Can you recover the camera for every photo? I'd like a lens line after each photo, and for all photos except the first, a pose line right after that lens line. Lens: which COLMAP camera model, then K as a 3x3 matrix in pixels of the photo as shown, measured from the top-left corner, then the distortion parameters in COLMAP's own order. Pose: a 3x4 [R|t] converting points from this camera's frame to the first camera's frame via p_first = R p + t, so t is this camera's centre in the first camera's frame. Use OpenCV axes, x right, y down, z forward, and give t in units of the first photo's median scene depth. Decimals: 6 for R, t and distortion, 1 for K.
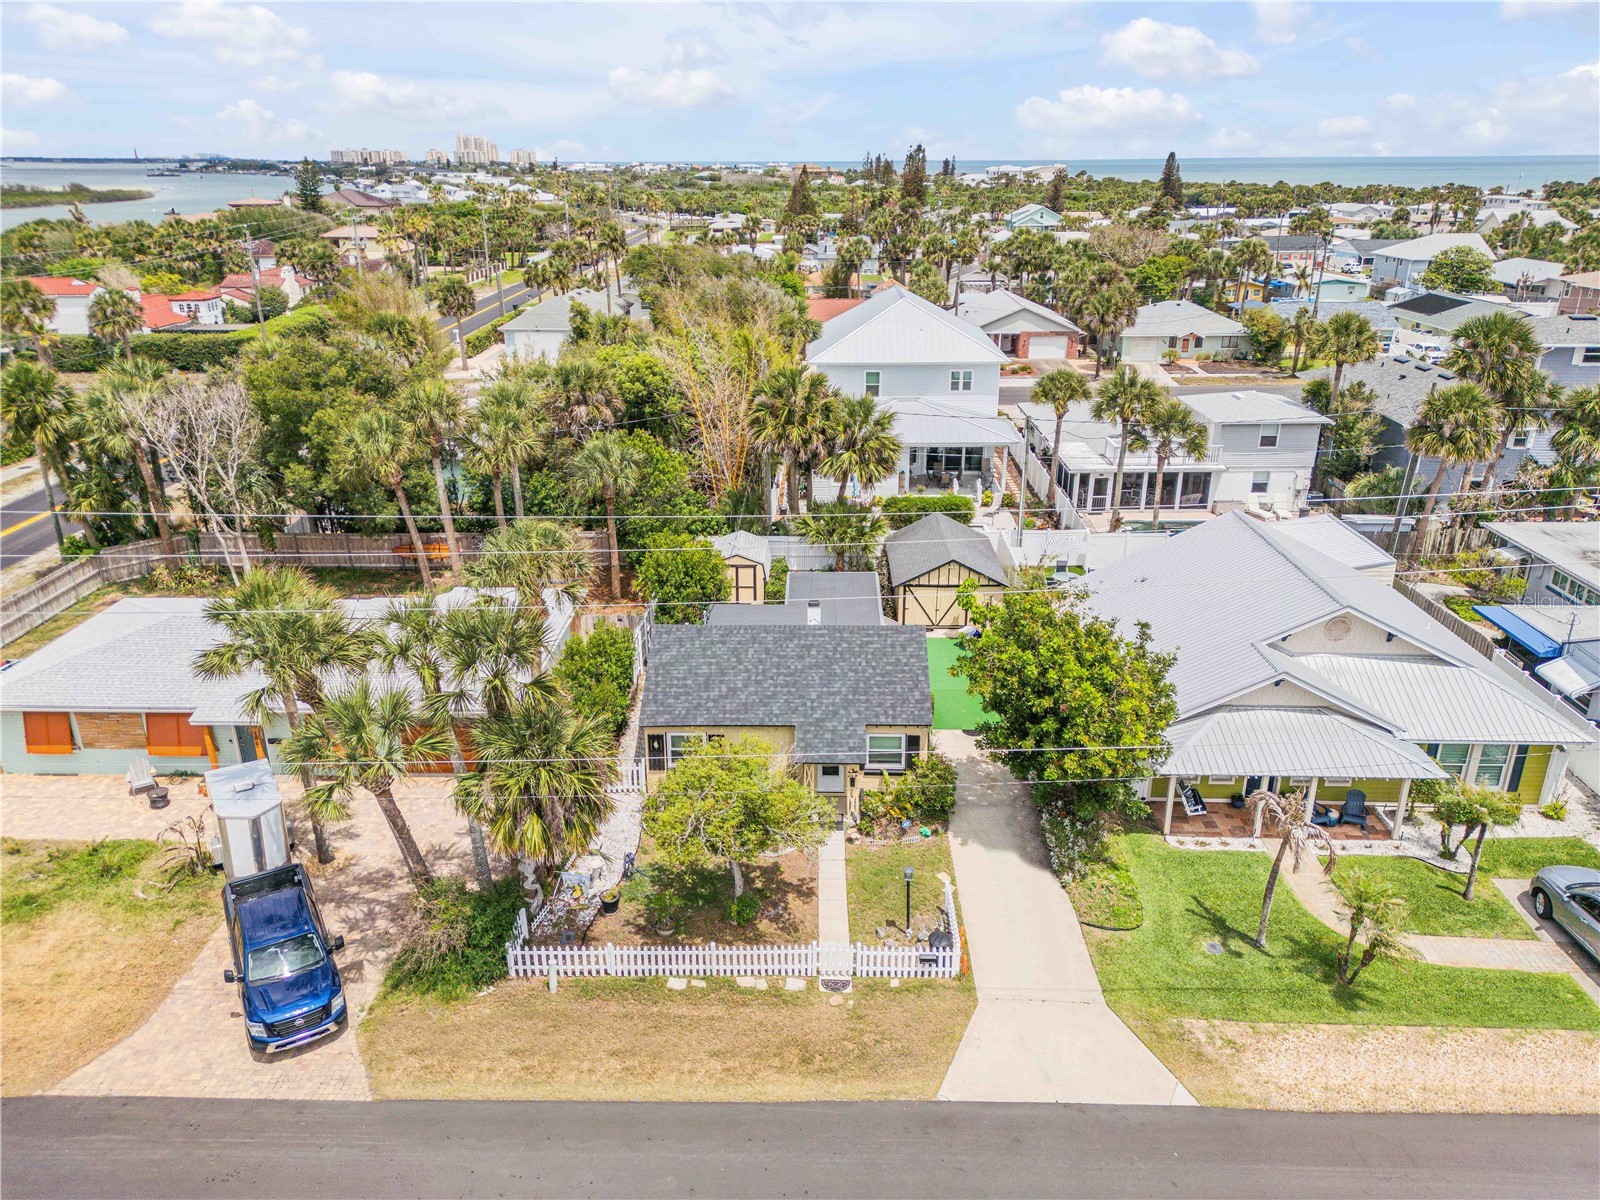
lens RADIAL K [[1121.6, 0, 800.0], [0, 1121.6, 600.0], [0, 0, 1]] dist [0.084346, -0.086356]
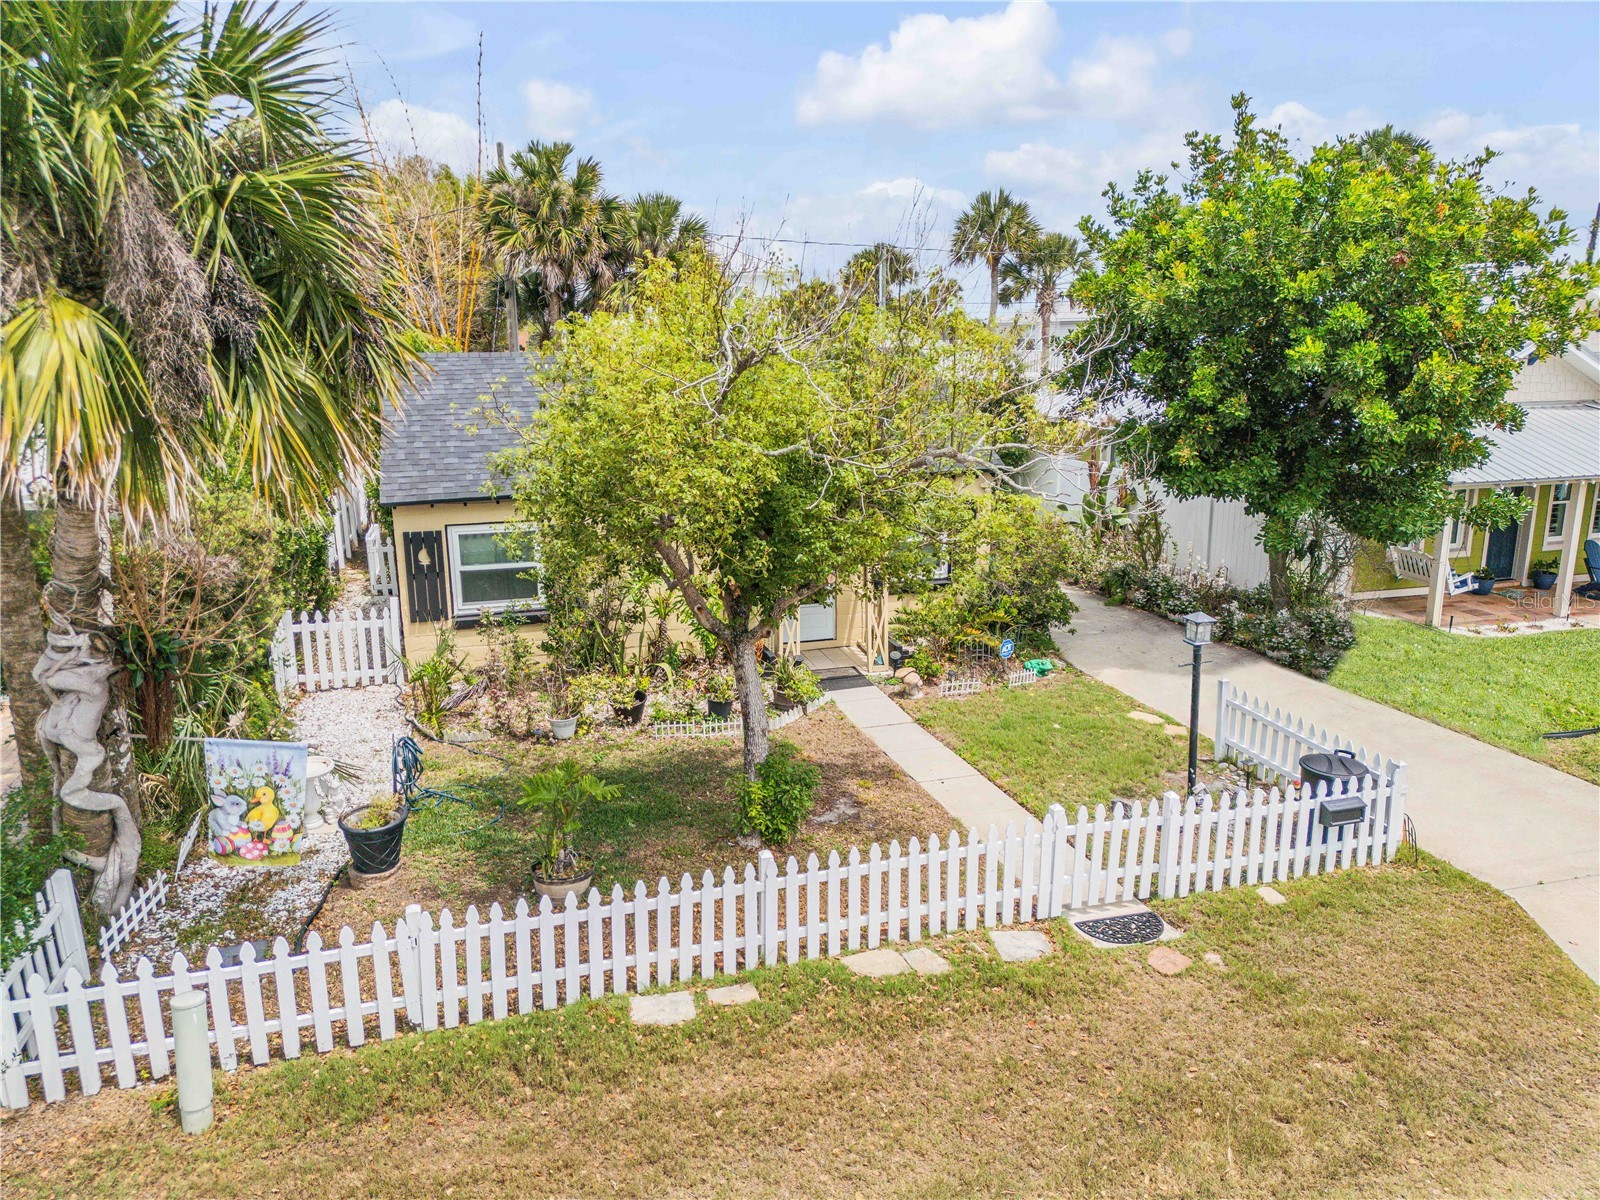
lens RADIAL K [[1121.6, 0, 800.0], [0, 1121.6, 600.0], [0, 0, 1]] dist [0.084346, -0.086356]
pose [[0.950810, -0.076283, 0.300235, -0.121963], [0.117567, 0.985553, -0.121914, 0.214512], [-0.286598, 0.151215, 0.946042, 0.543367]]
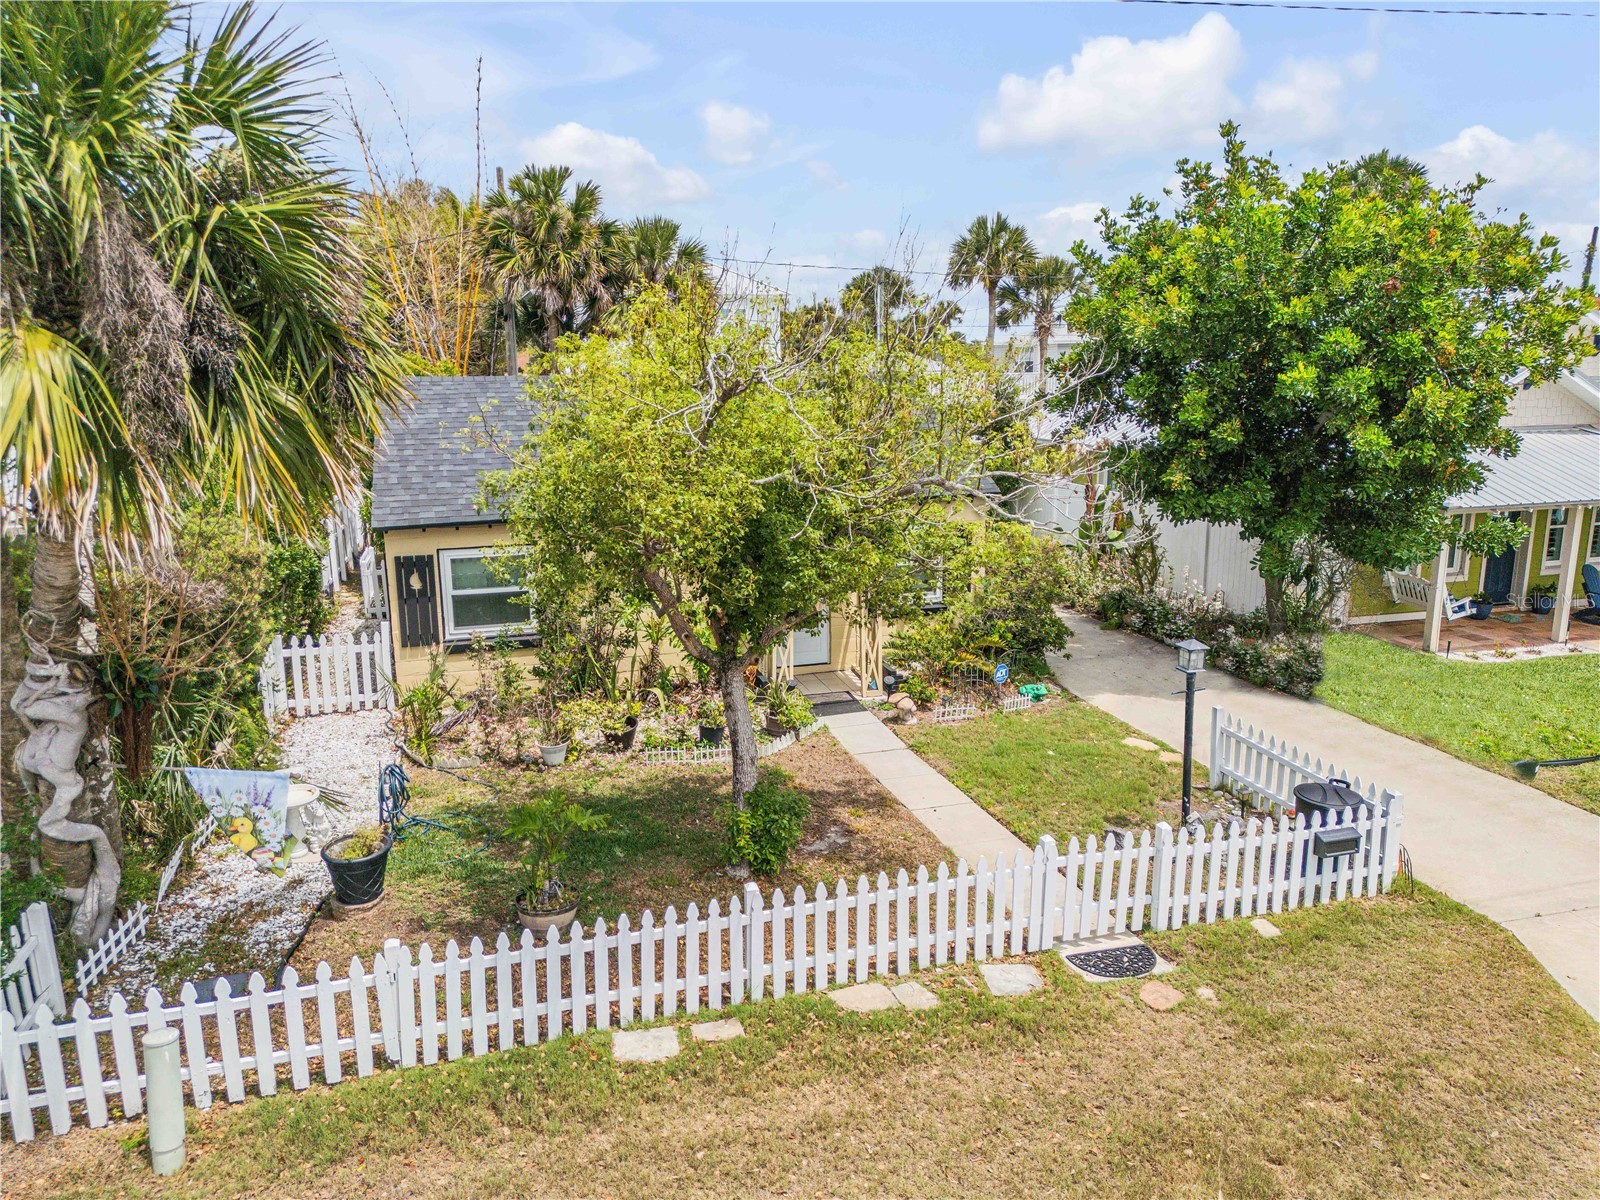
lens RADIAL K [[1123.2, 0, 799.7], [0, 1123.2, 598.5], [0, 0, 1]] dist [0.081558, -0.080611]
pose [[0.951255, -0.069900, 0.300380, -0.118352], [0.116691, 0.983143, -0.140756, 0.212845], [-0.285477, 0.168947, 0.943377, 0.543756]]
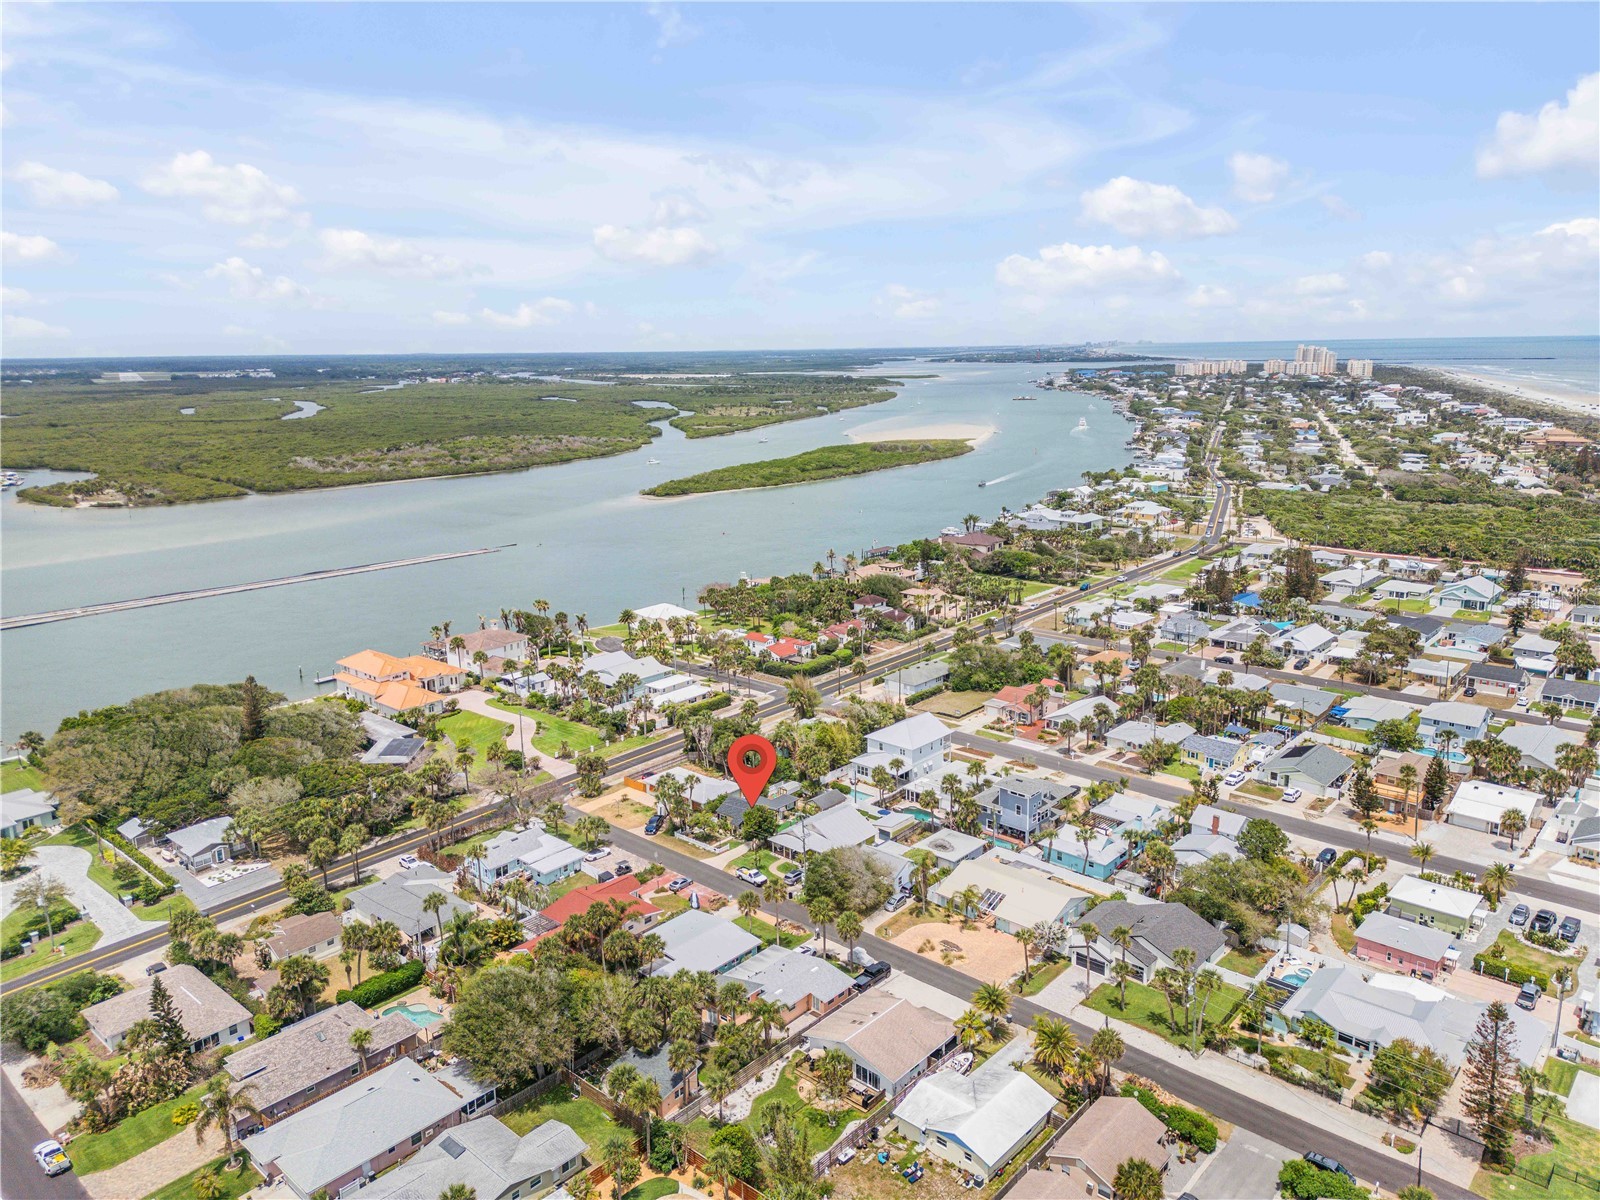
lens RADIAL K [[1121.6, 0, 800.0], [0, 1121.6, 600.0], [0, 0, 1]] dist [0.084346, -0.086356]
pose [[0.756598, 0.136510, -0.639472, 3.750247], [-0.225330, 0.972494, -0.059001, -0.703650], [0.613829, 0.188732, 0.766547, -3.406404]]
